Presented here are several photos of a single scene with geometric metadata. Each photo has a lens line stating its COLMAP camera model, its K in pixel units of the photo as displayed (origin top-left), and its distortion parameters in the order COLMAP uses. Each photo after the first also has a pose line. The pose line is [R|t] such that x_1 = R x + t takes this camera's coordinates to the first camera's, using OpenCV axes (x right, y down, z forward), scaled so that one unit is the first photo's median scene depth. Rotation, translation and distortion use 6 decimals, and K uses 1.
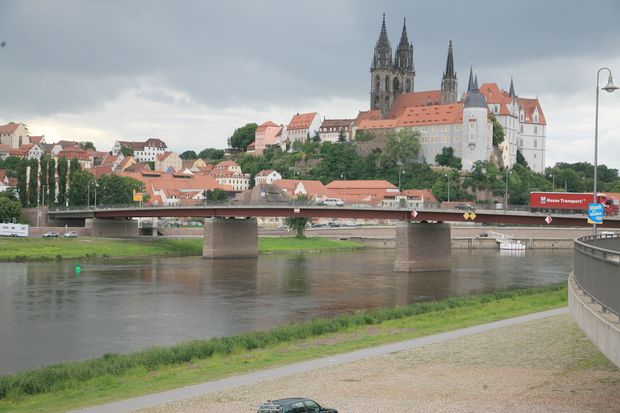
lens RADIAL K [[1030.0, 0, 310.0], [0, 1030.0, 206.5], [0, 0, 1]] dist [0.168094, 0.000645]
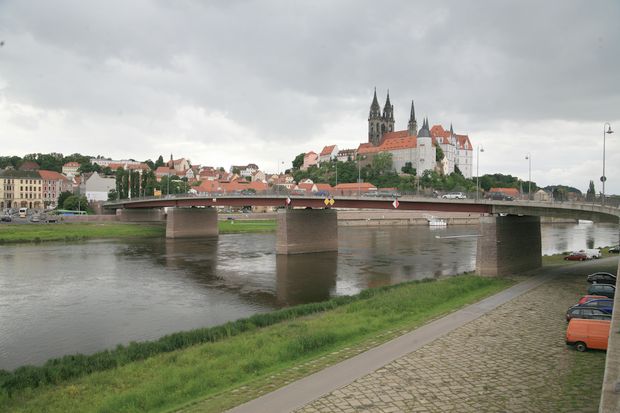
lens RADIAL K [[502.5, 0, 310.0], [0, 502.5, 206.5], [0, 0, 1]] dist [-0.139095, 0.212970]
pose [[0.992413, -0.013324, -0.122225, 0.071756], [0.014520, 0.999855, 0.008907, 0.003413], [0.122089, -0.010615, 0.992462, 0.187965]]
